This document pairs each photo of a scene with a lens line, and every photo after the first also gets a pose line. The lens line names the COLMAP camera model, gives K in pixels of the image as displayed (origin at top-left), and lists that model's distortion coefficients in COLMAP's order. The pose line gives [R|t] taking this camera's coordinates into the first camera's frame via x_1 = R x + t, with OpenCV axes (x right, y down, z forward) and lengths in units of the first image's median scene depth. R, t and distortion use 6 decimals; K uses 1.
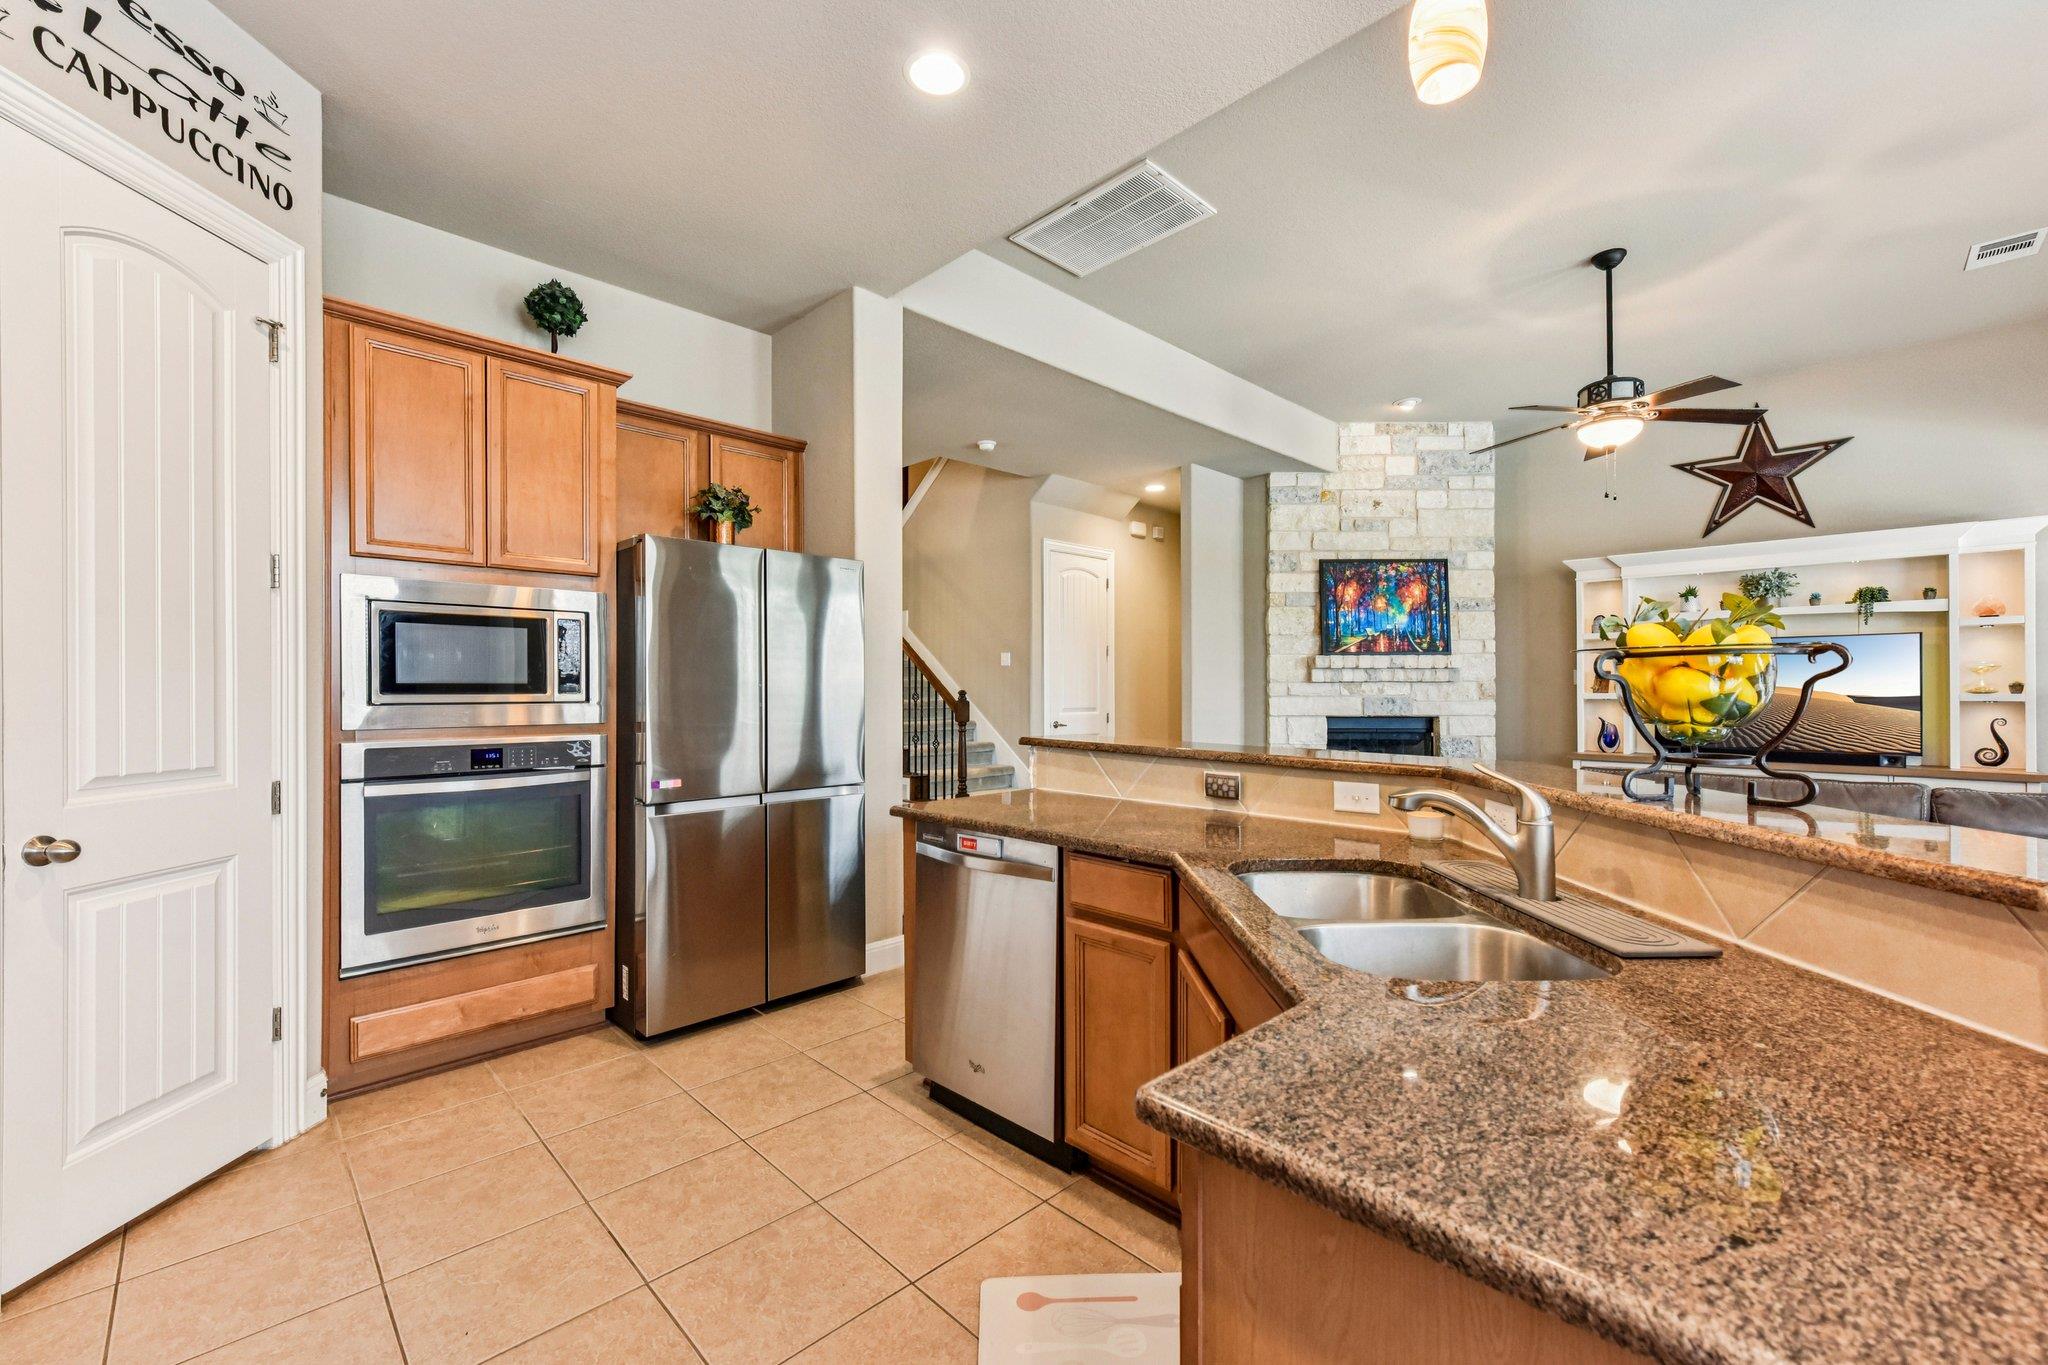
lens RADIAL K [[845.0, 0, 1045.4], [0, 845.0, 680.9], [0, 0, 1]] dist [0.015705, -0.003563]
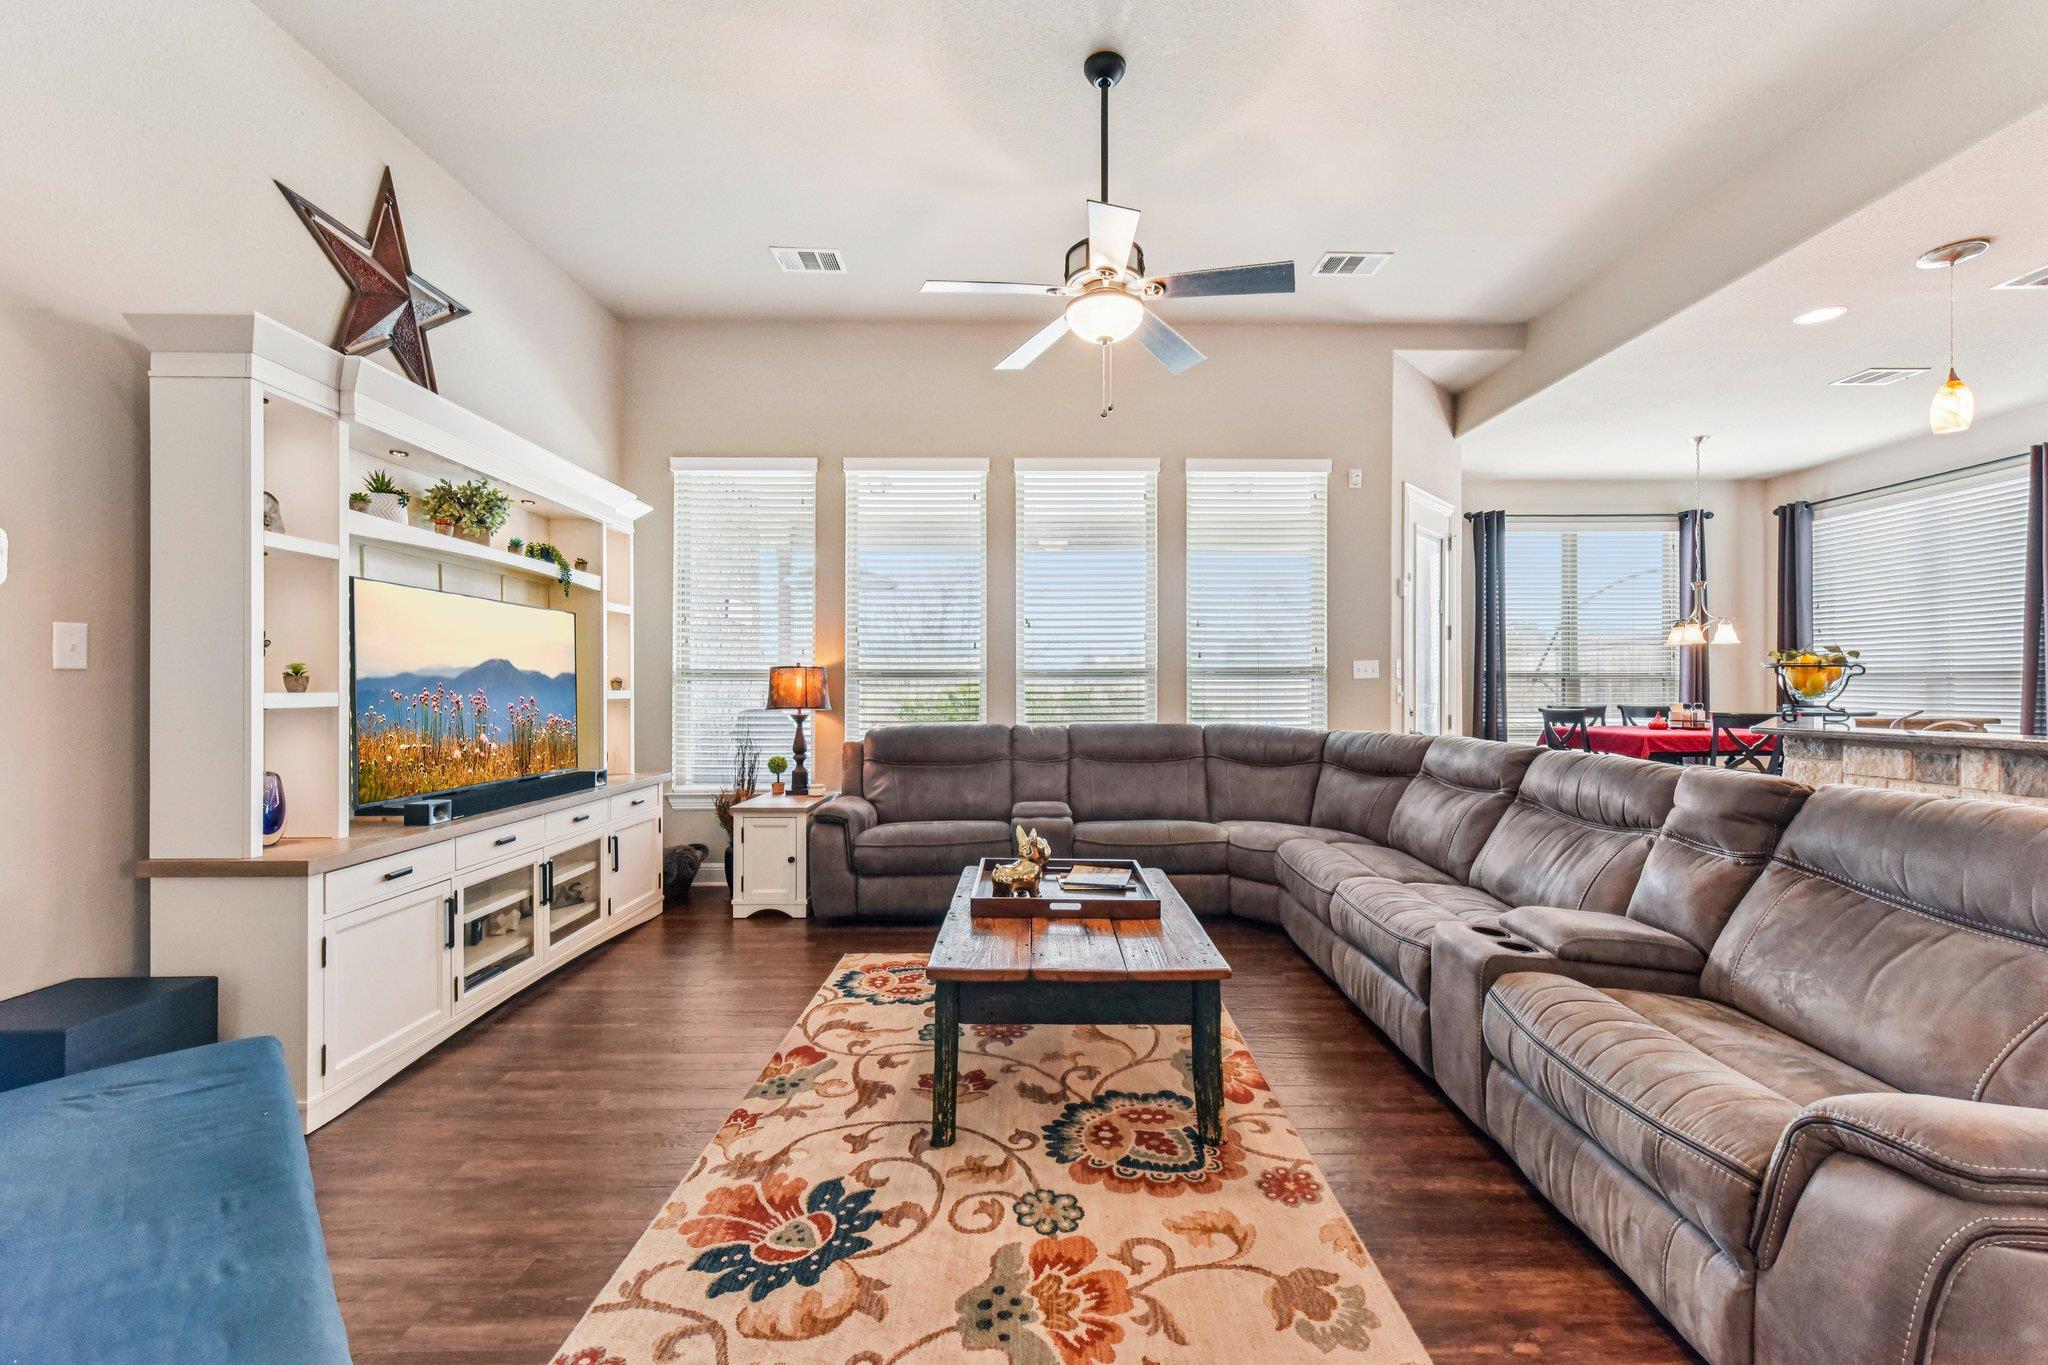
lens RADIAL K [[845.0, 0, 1031.2], [0, 845.0, 684.2], [0, 0, 1]] dist [0.015705, -0.003563]
pose [[-0.714722, 0.003799, 0.699399, 0.136024], [-0.003977, 0.999947, -0.009495, 0.012581], [-0.699398, -0.009568, -0.714669, 1.018140]]
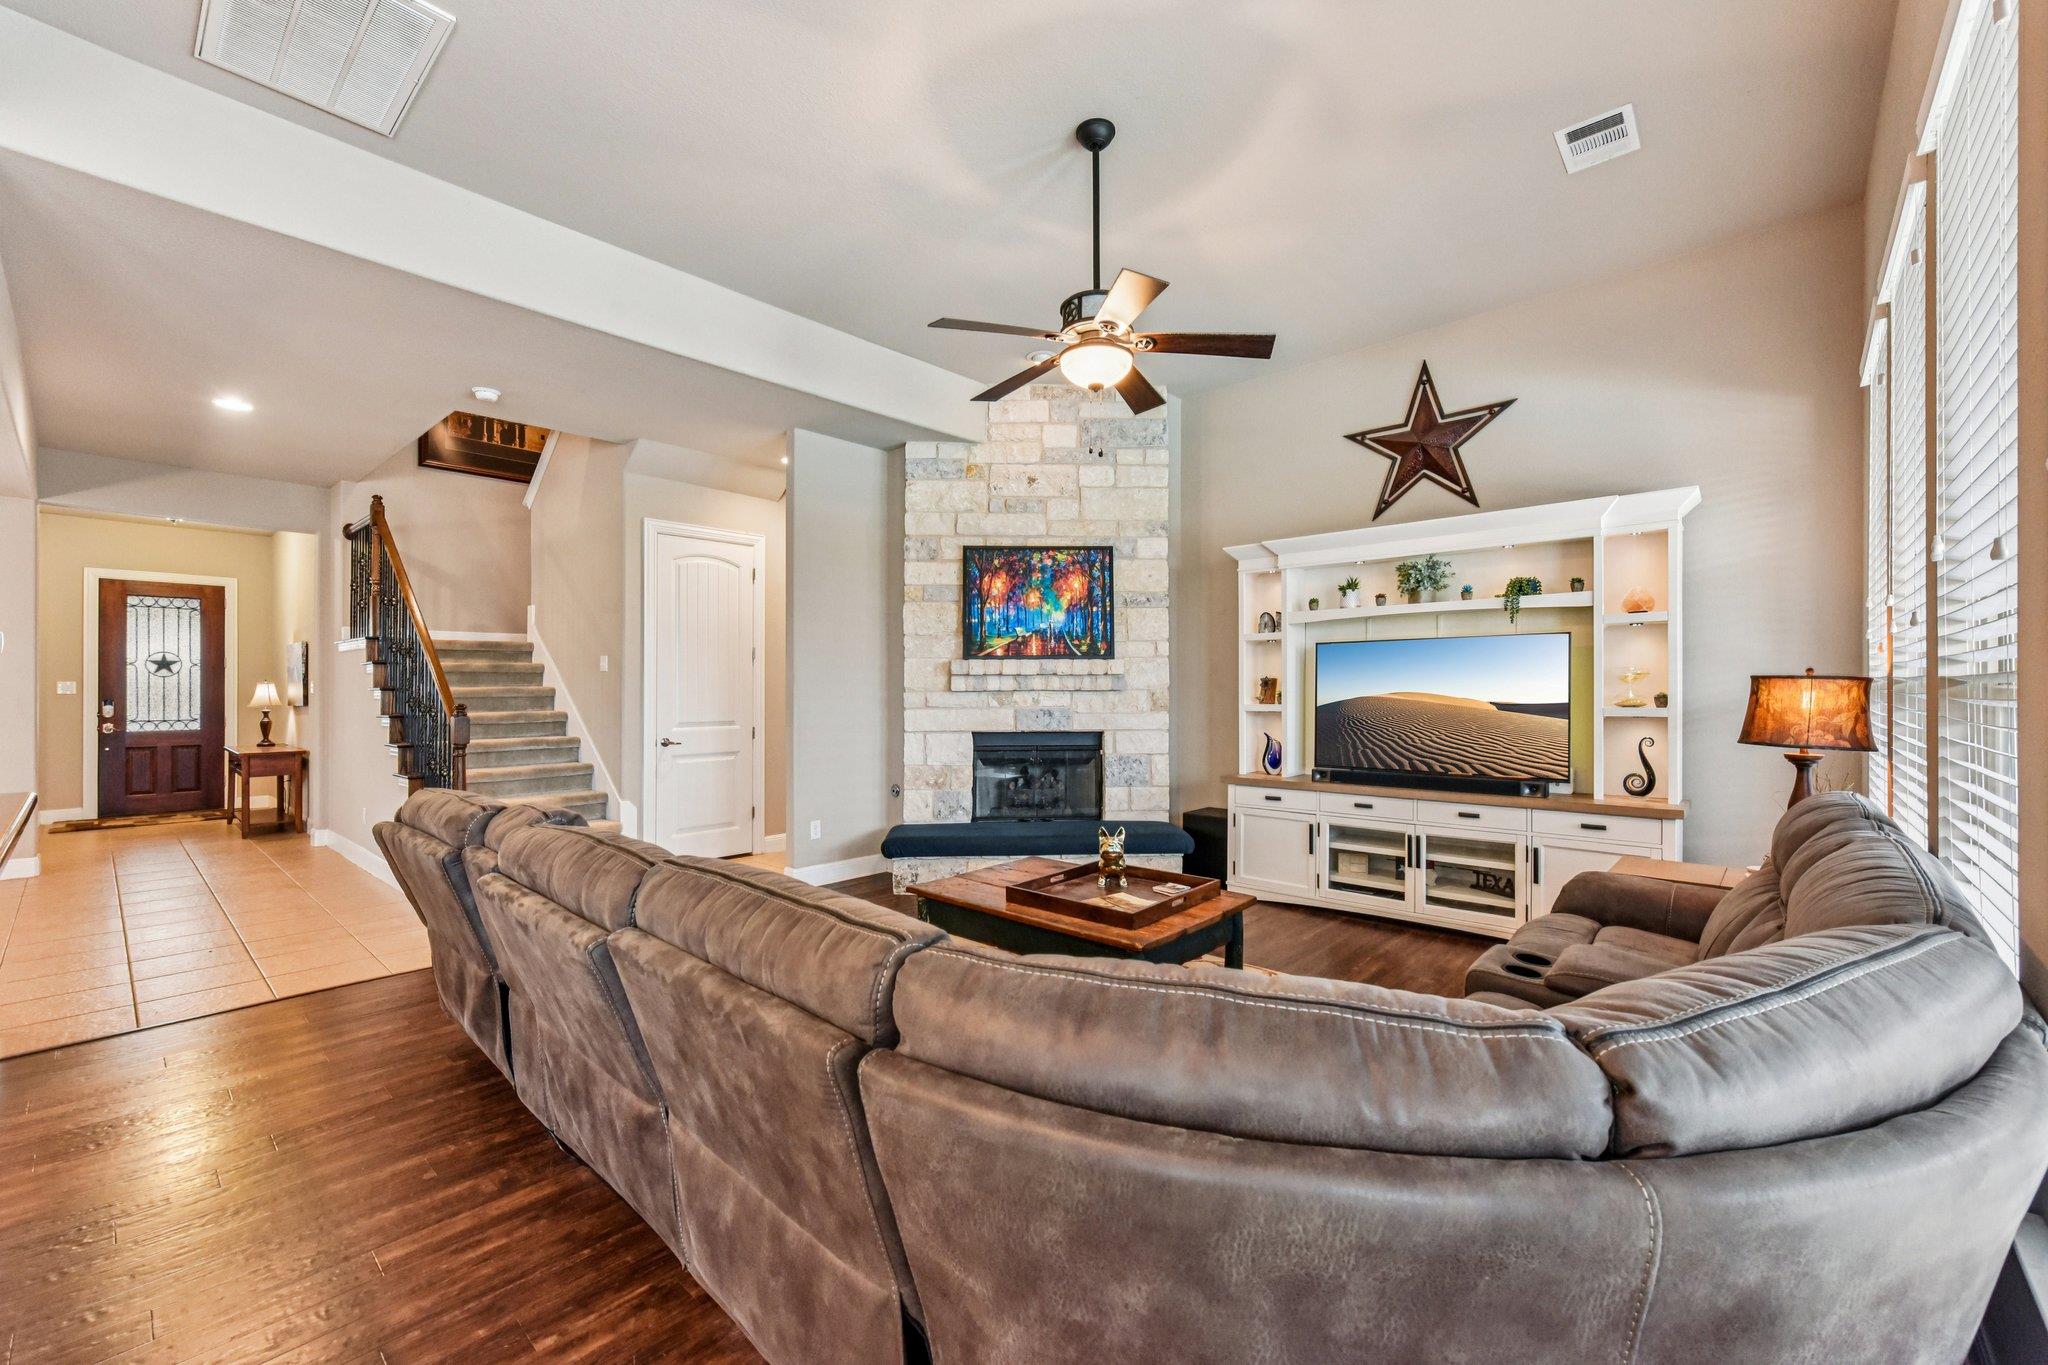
lens RADIAL K [[845.0, 0, 1034.8], [0, 845.0, 685.8], [0, 0, 1]] dist [0.015705, -0.003563]
pose [[0.999036, -0.001191, 0.043874, 0.381272], [0.001083, 0.999996, 0.002491, -0.006377], [-0.043877, -0.002441, 0.999034, 0.166255]]
